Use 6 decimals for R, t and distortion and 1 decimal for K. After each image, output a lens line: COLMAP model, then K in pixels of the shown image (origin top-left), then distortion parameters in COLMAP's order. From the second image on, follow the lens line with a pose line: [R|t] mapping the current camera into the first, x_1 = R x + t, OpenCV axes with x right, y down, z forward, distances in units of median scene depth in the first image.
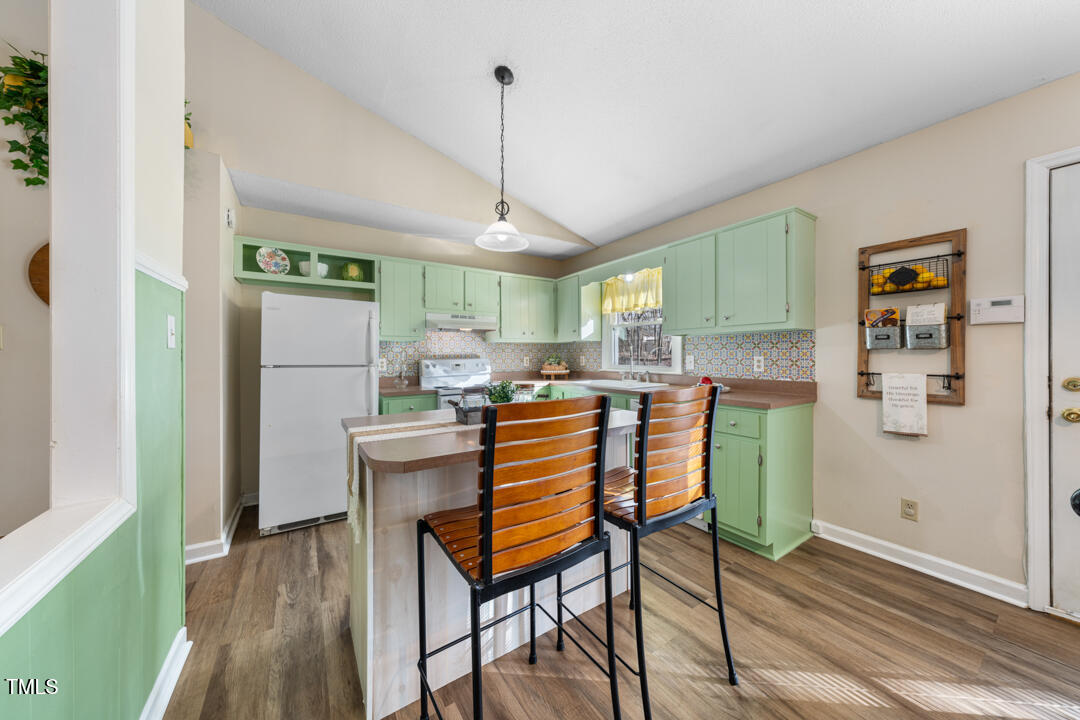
lens RADIAL K [[368.4, 0, 540.8], [0, 368.4, 354.9], [0, 0, 1]] dist [0.002958, -0.000115]
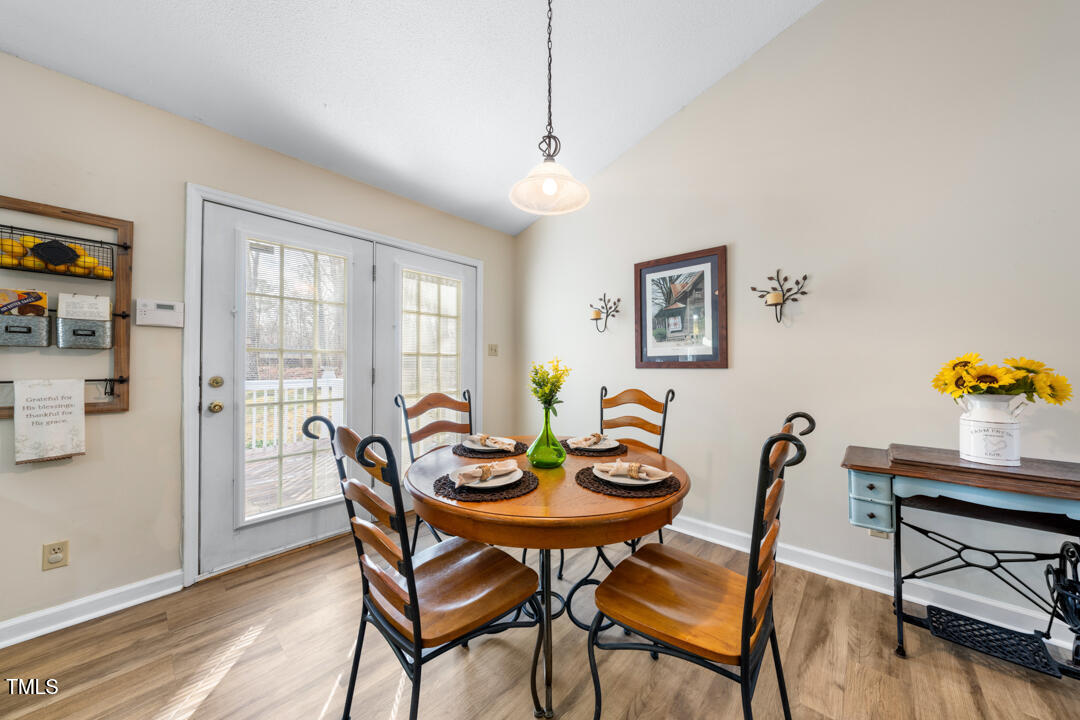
lens RADIAL K [[368.4, 0, 544.5], [0, 368.4, 361.3], [0, 0, 1]] dist [0.002958, -0.000115]
pose [[-0.257410, 0.013465, 0.966208, -0.022653], [-0.001876, 0.999894, -0.014434, 0.022311], [-0.966300, -0.005528, -0.257358, 0.218730]]
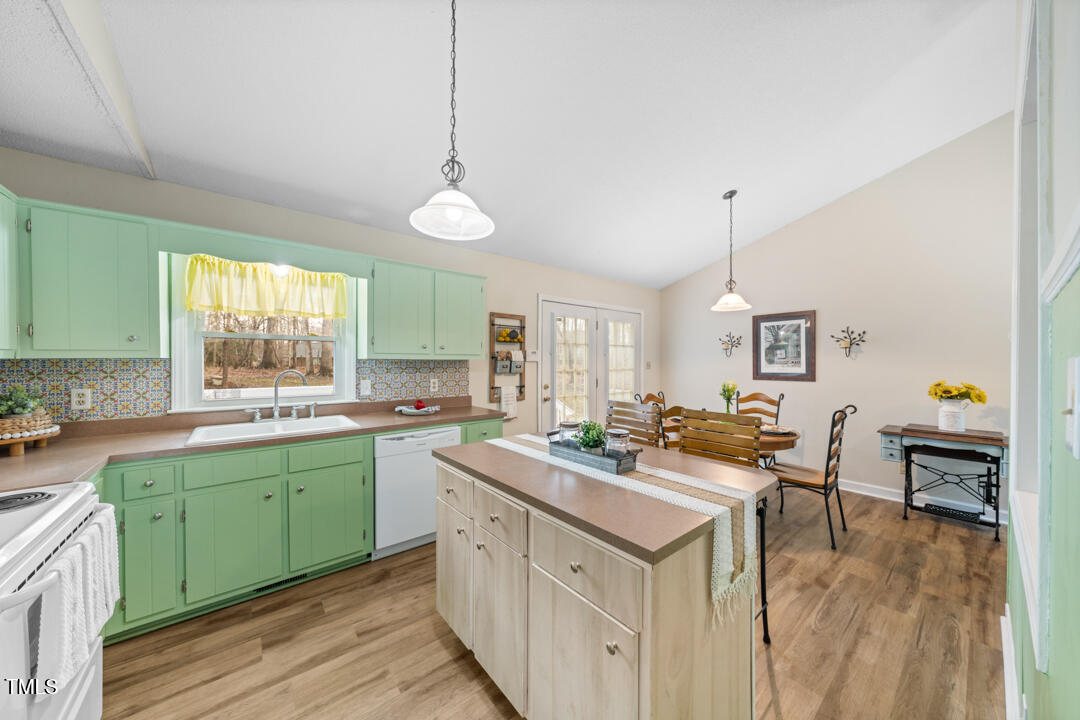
lens RADIAL K [[368.4, 0, 545.8], [0, 368.4, 362.4], [0, 0, 1]] dist [0.002958, -0.000115]
pose [[-0.107999, 0.001862, 0.994149, -0.907542], [-0.004332, 0.999988, -0.002344, -0.068626], [-0.994142, -0.004560, -0.107989, 1.058685]]
